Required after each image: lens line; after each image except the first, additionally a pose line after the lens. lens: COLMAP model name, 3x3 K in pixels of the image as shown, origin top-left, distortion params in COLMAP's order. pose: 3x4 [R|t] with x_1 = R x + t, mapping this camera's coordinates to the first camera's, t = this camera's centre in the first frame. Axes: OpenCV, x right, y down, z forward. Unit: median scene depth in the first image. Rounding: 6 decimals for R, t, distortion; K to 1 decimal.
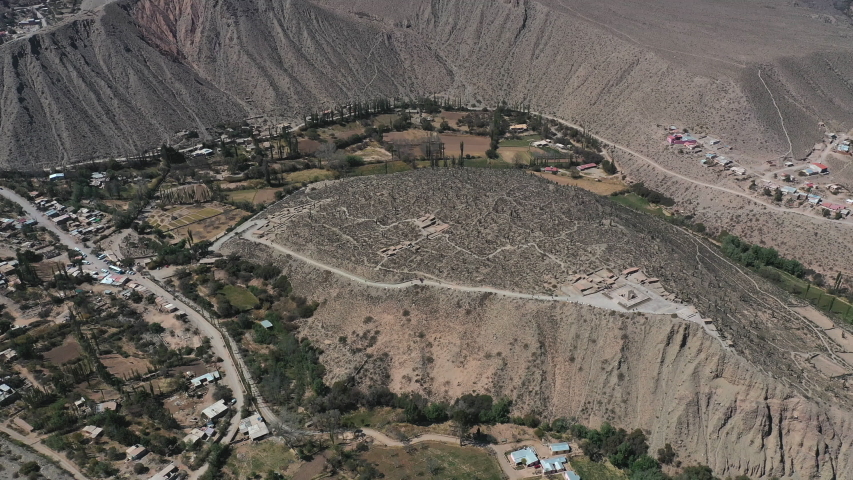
lens RADIAL K [[688.5, 0, 426.5], [0, 688.5, 240.0], [0, 0, 1]] dist [-0.003648, -0.008542]
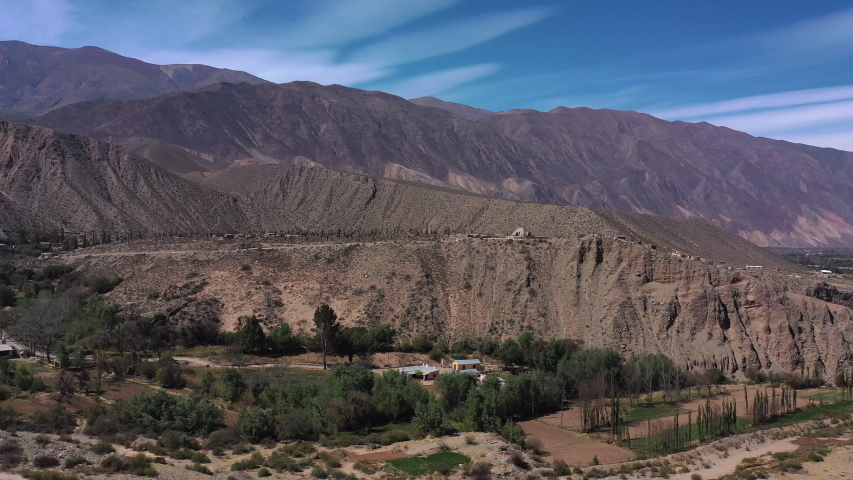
lens RADIAL K [[688.5, 0, 426.5], [0, 688.5, 240.0], [0, 0, 1]] dist [-0.003648, -0.008542]
pose [[0.975957, 0.019541, 0.217085, -0.001198], [0.081717, 0.890523, -0.447540, 0.463891], [-0.202064, 0.454519, 0.867515, 0.318067]]
